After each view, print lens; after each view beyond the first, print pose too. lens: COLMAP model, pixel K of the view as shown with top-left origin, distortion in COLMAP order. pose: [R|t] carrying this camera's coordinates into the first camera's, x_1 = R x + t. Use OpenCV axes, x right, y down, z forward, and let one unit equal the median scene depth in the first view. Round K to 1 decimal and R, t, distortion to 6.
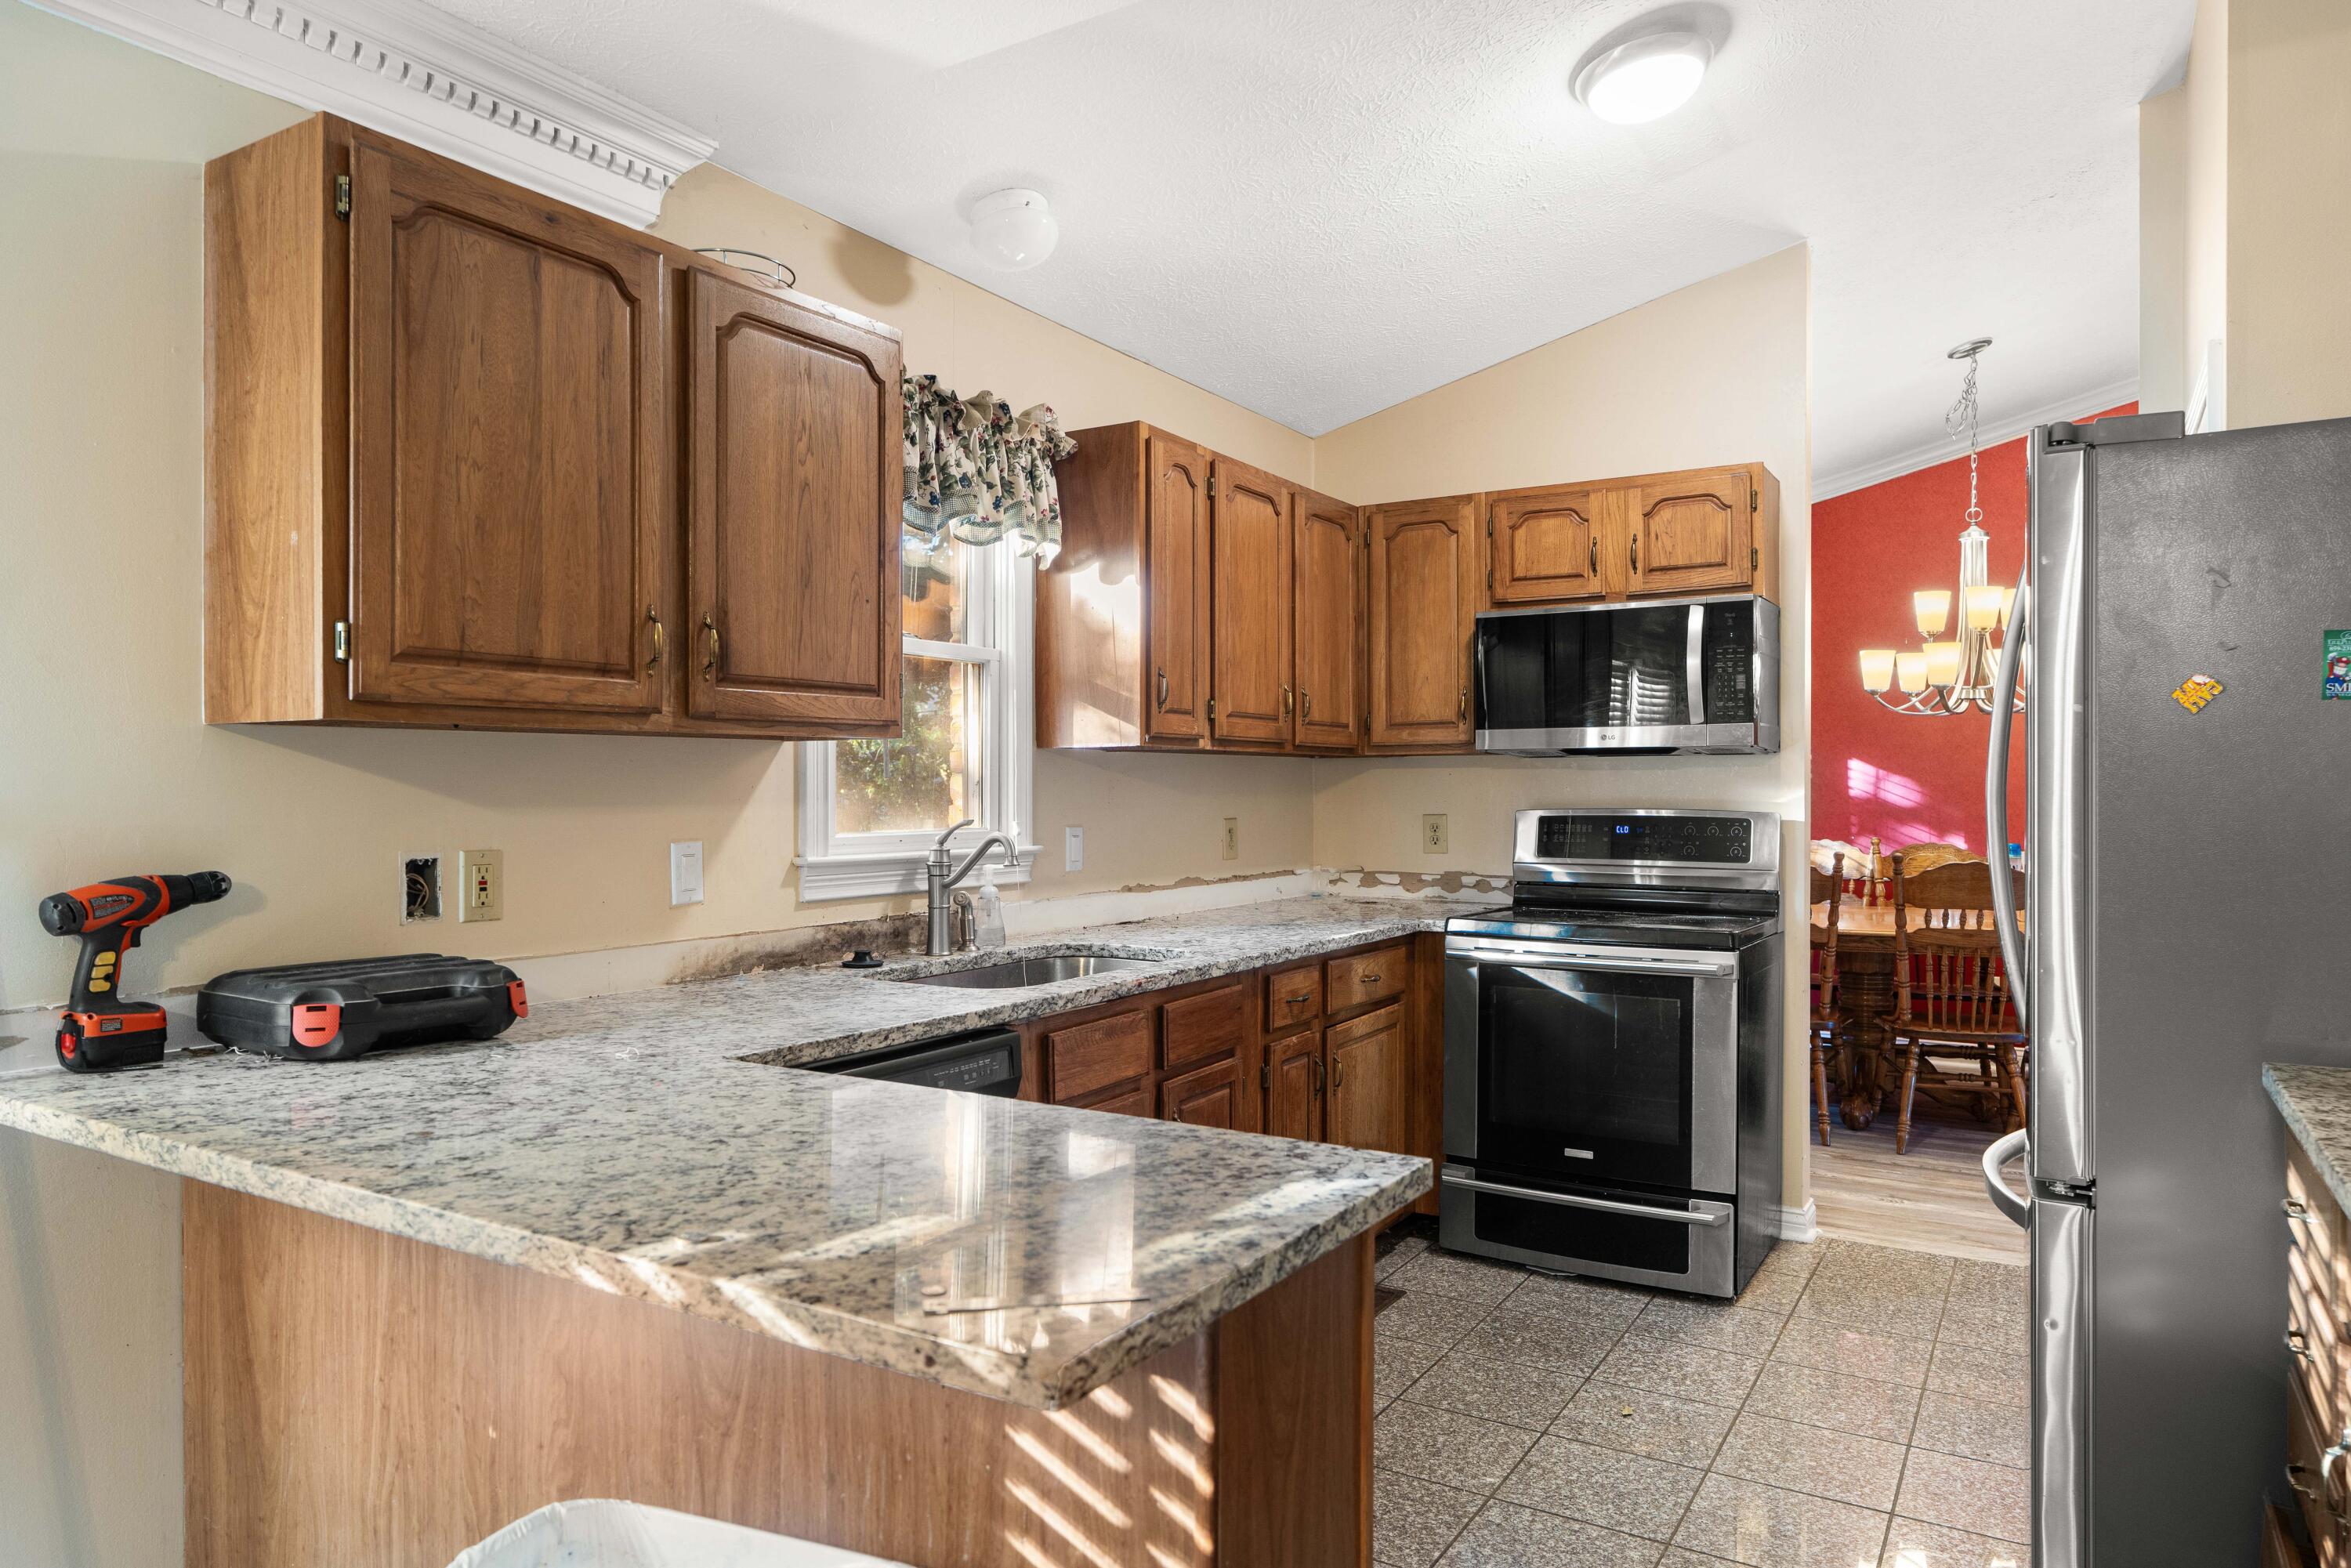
lens RADIAL K [[1490.6, 0, 1173.9], [0, 1490.6, 785.8], [0, 0, 1]] dist [0.001187, 0.000141]
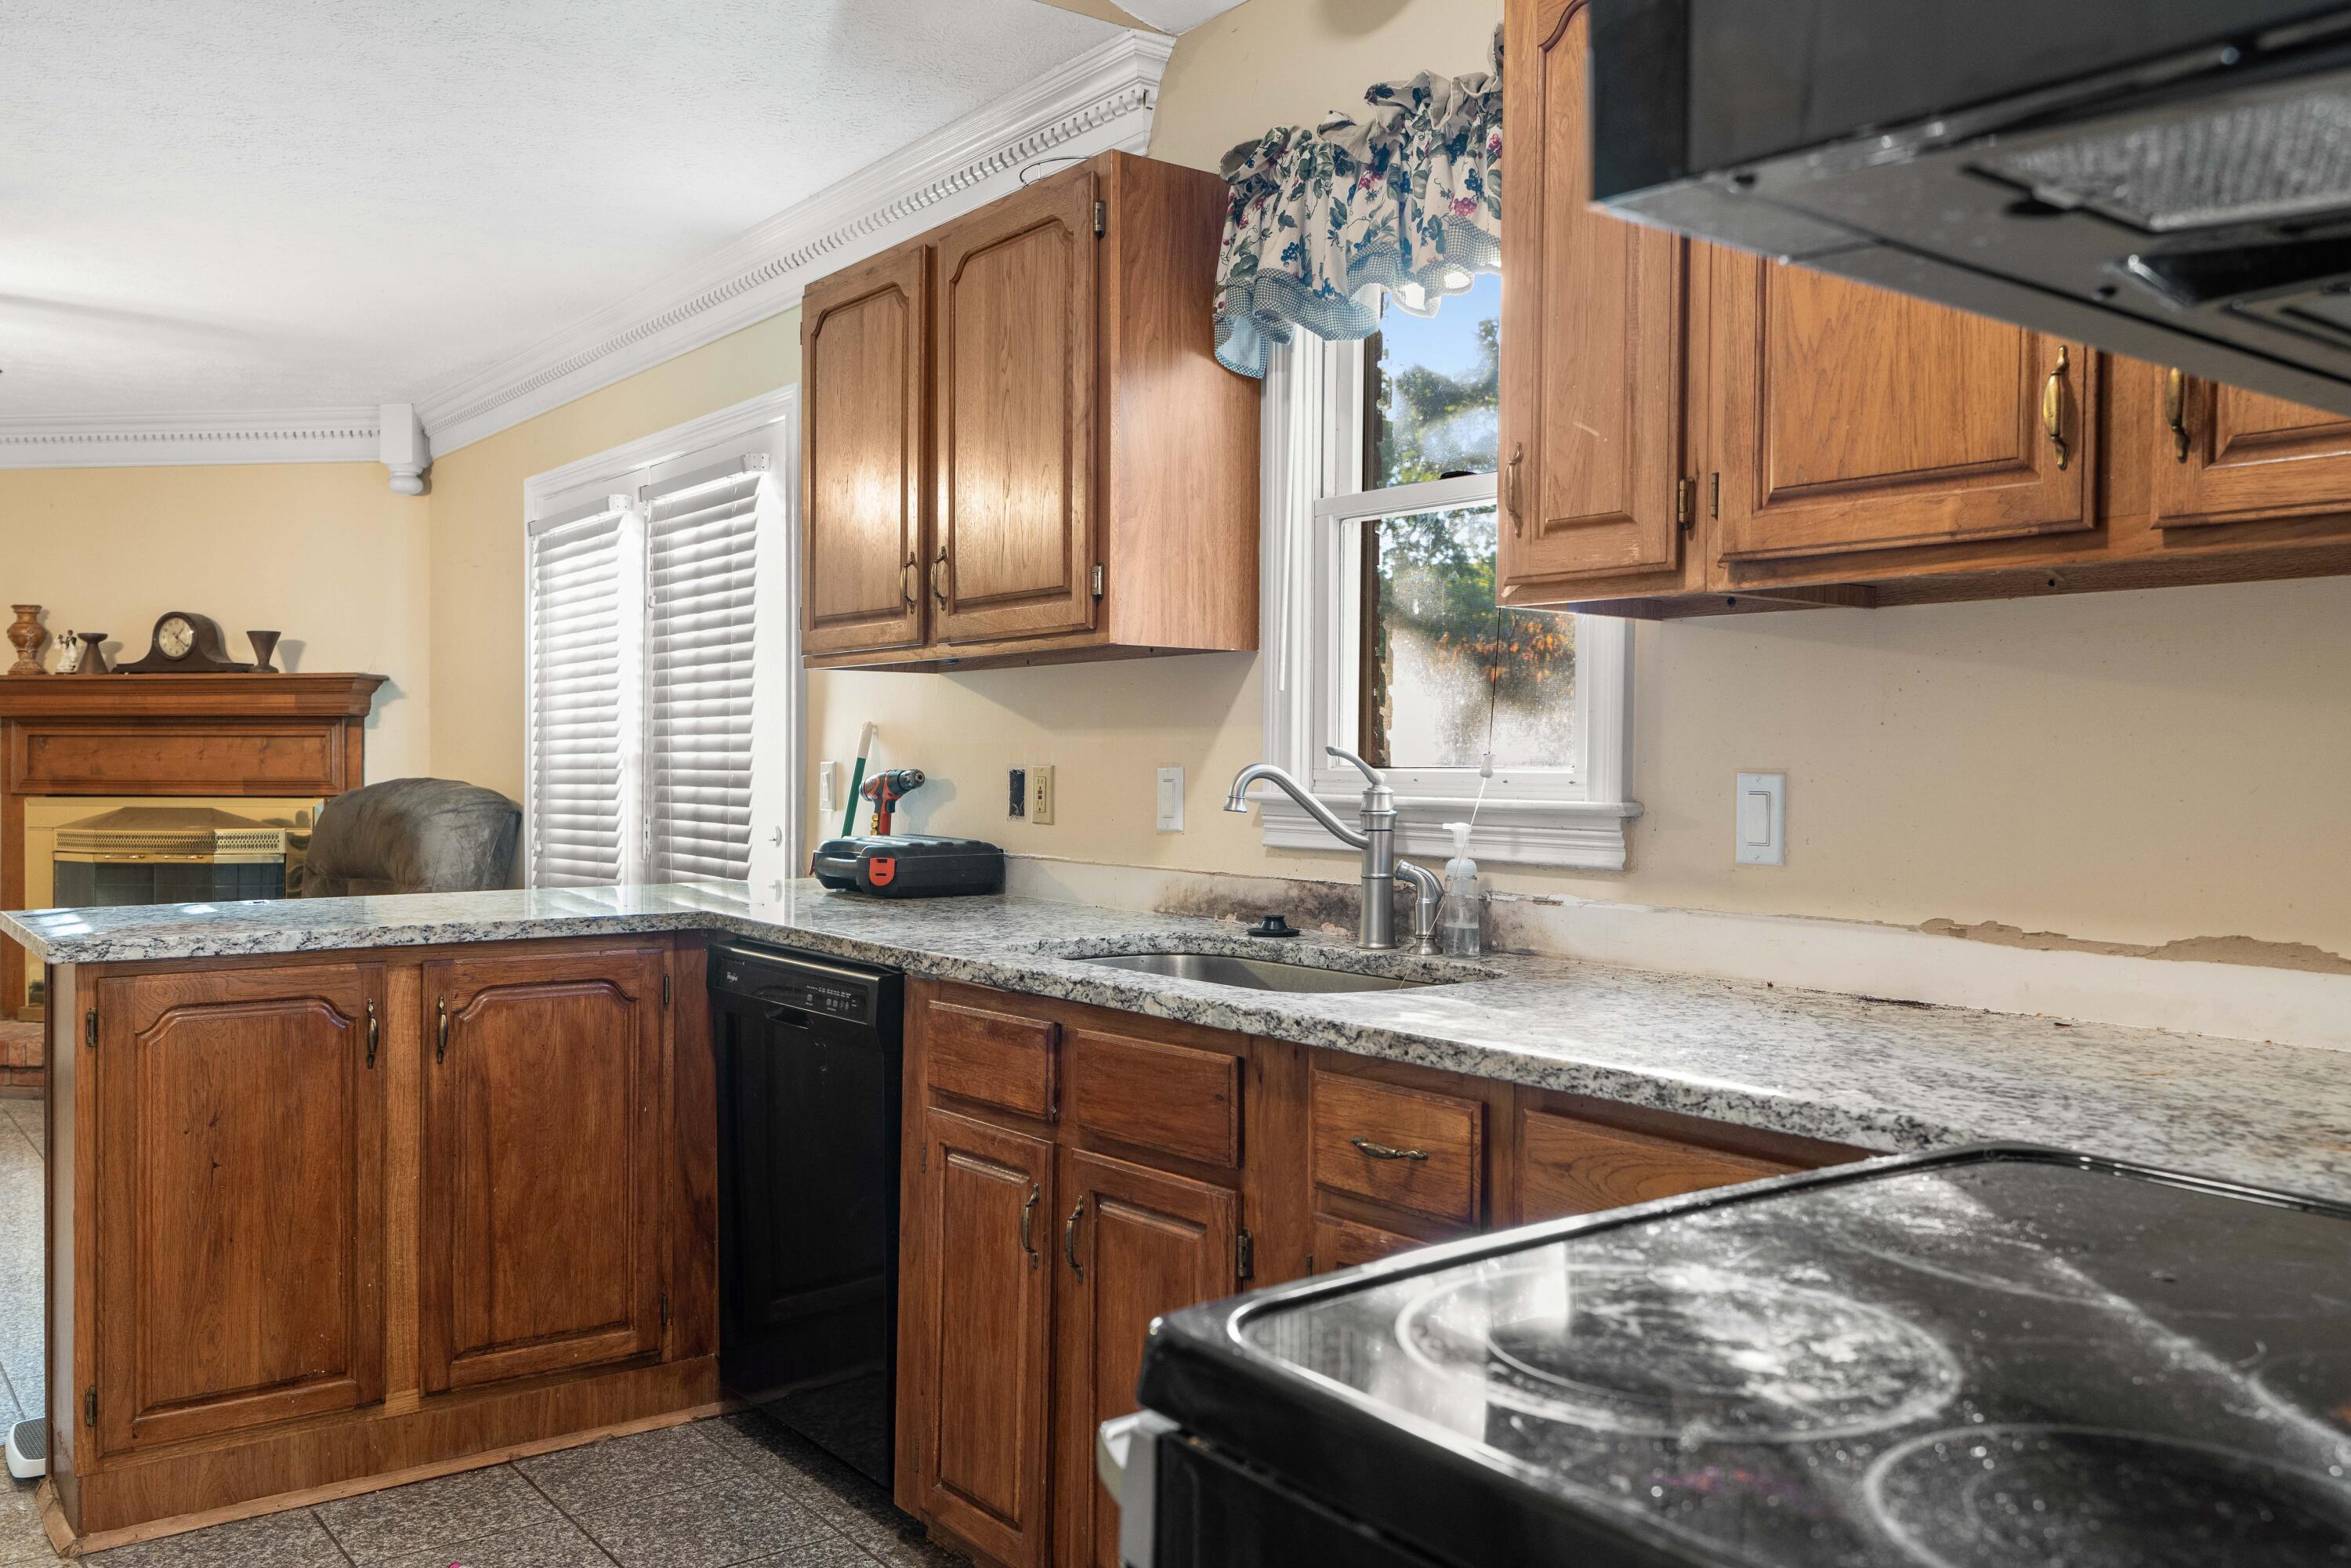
lens RADIAL K [[1912.6, 0, 1175.9], [0, 1912.6, 784.3], [0, 0, 1]] dist [0.001533, -0.000111]
pose [[-0.377342, 0.009620, -0.926024, 0.762563], [-0.004852, 0.999912, 0.012364, 0.031798], [0.926061, 0.009159, -0.377262, 1.384826]]
